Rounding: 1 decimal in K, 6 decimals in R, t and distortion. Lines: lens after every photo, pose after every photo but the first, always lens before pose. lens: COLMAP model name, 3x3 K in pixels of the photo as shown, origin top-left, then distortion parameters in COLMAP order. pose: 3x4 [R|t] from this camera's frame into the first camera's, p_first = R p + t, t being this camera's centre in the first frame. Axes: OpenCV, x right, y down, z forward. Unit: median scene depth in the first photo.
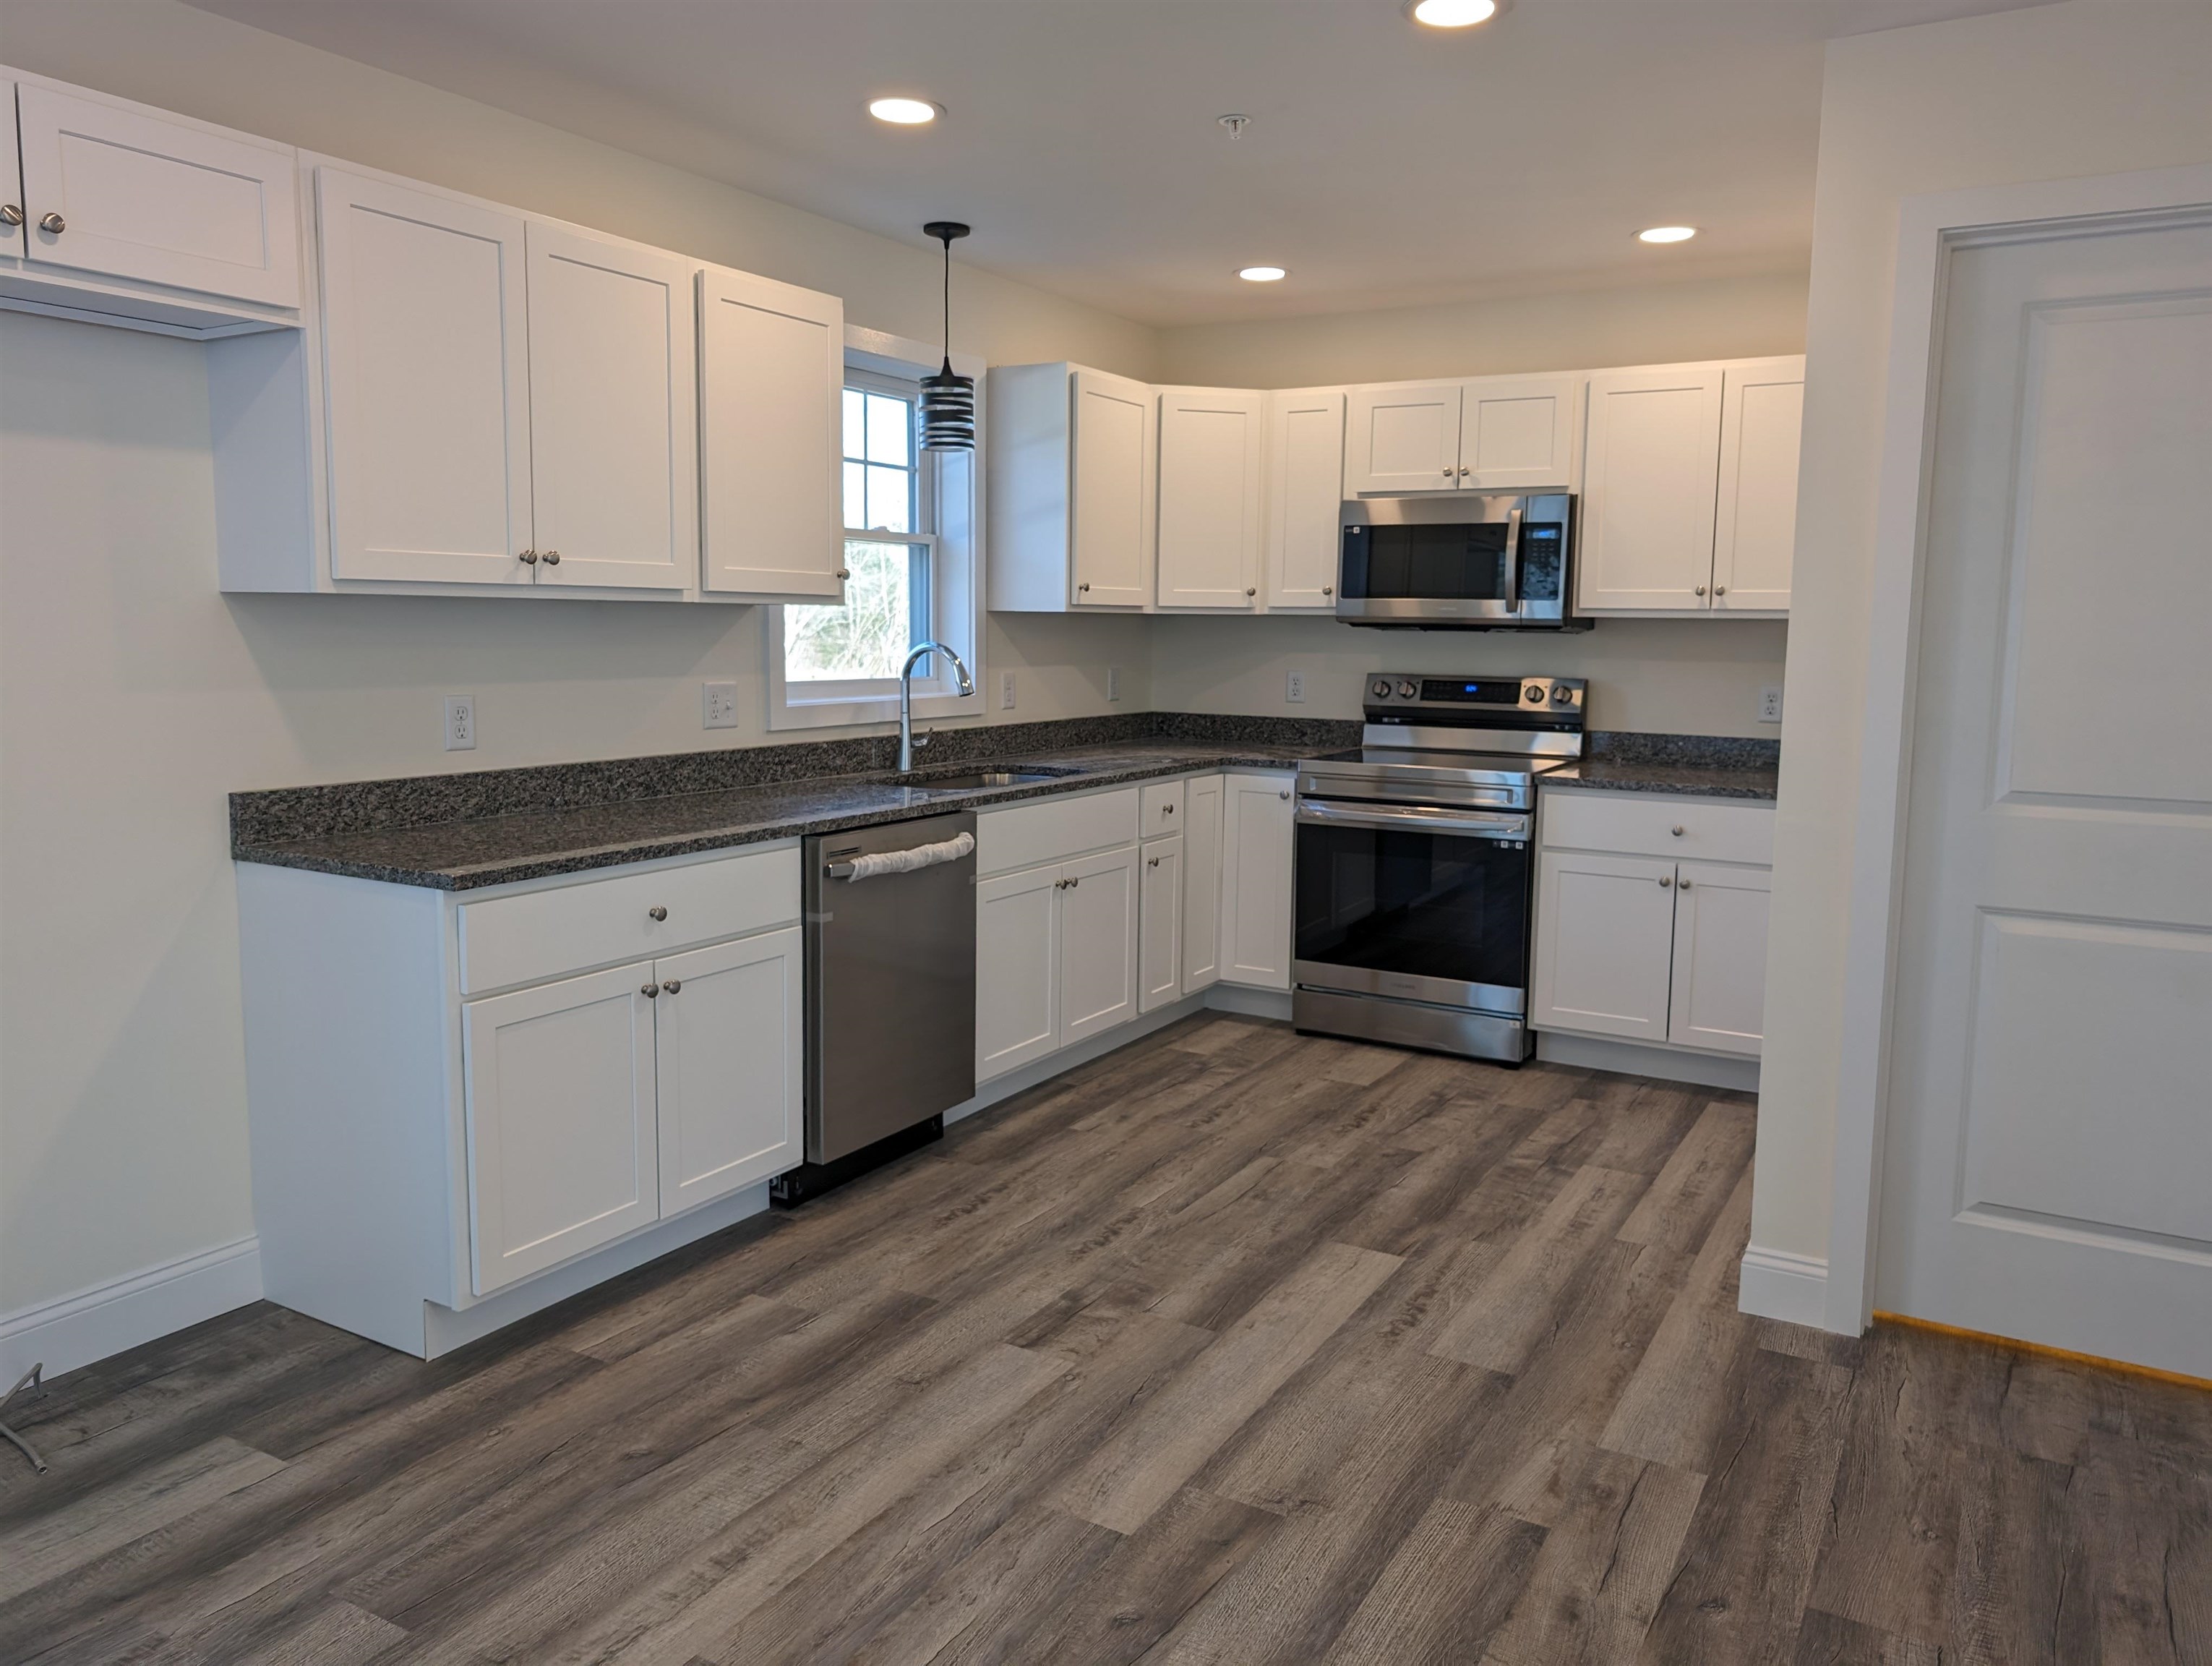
lens RADIAL K [[1576.1, 0, 1113.2], [0, 1576.1, 822.2], [0, 0, 1]] dist [0.002557, 0.000894]
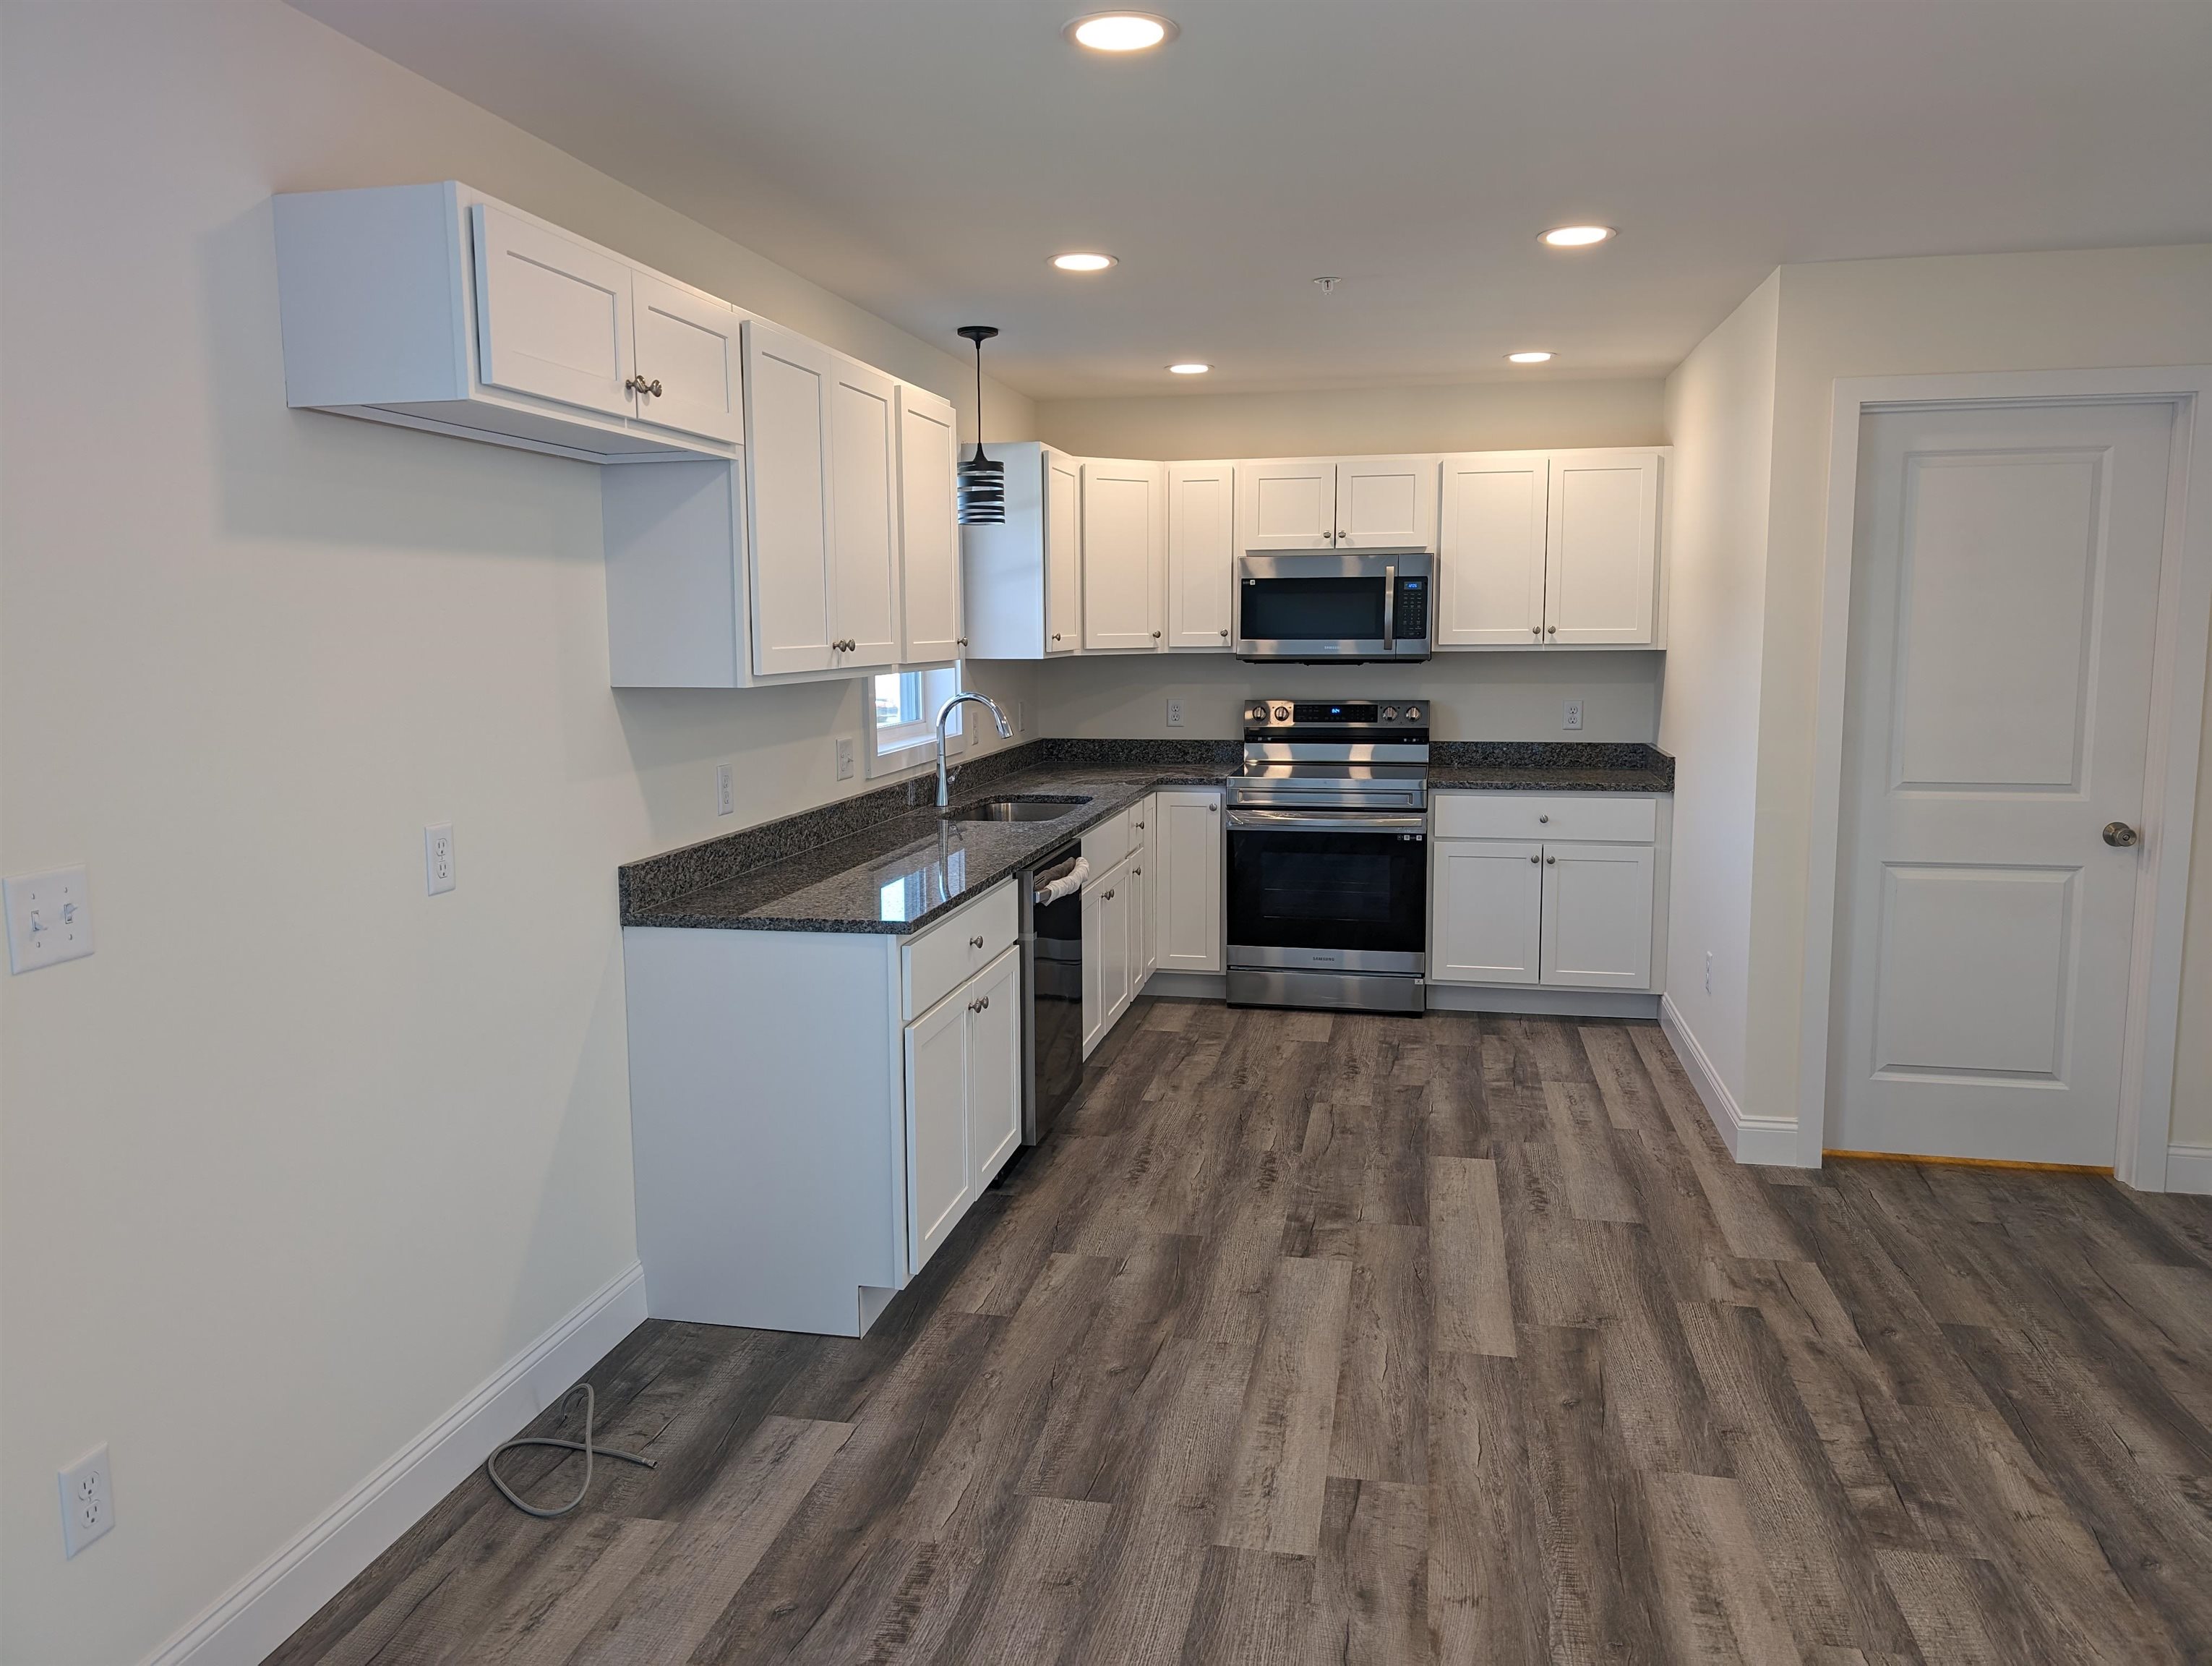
lens RADIAL K [[1550.9, 0, 1106.0], [0, 1550.9, 833.0], [0, 0, 1]] dist [0.002902, 0.001428]
pose [[0.951234, -0.061859, 0.302204, -0.430694], [0.059366, 0.998084, 0.017436, -0.031232], [-0.302704, 0.001355, 0.953084, -0.113695]]
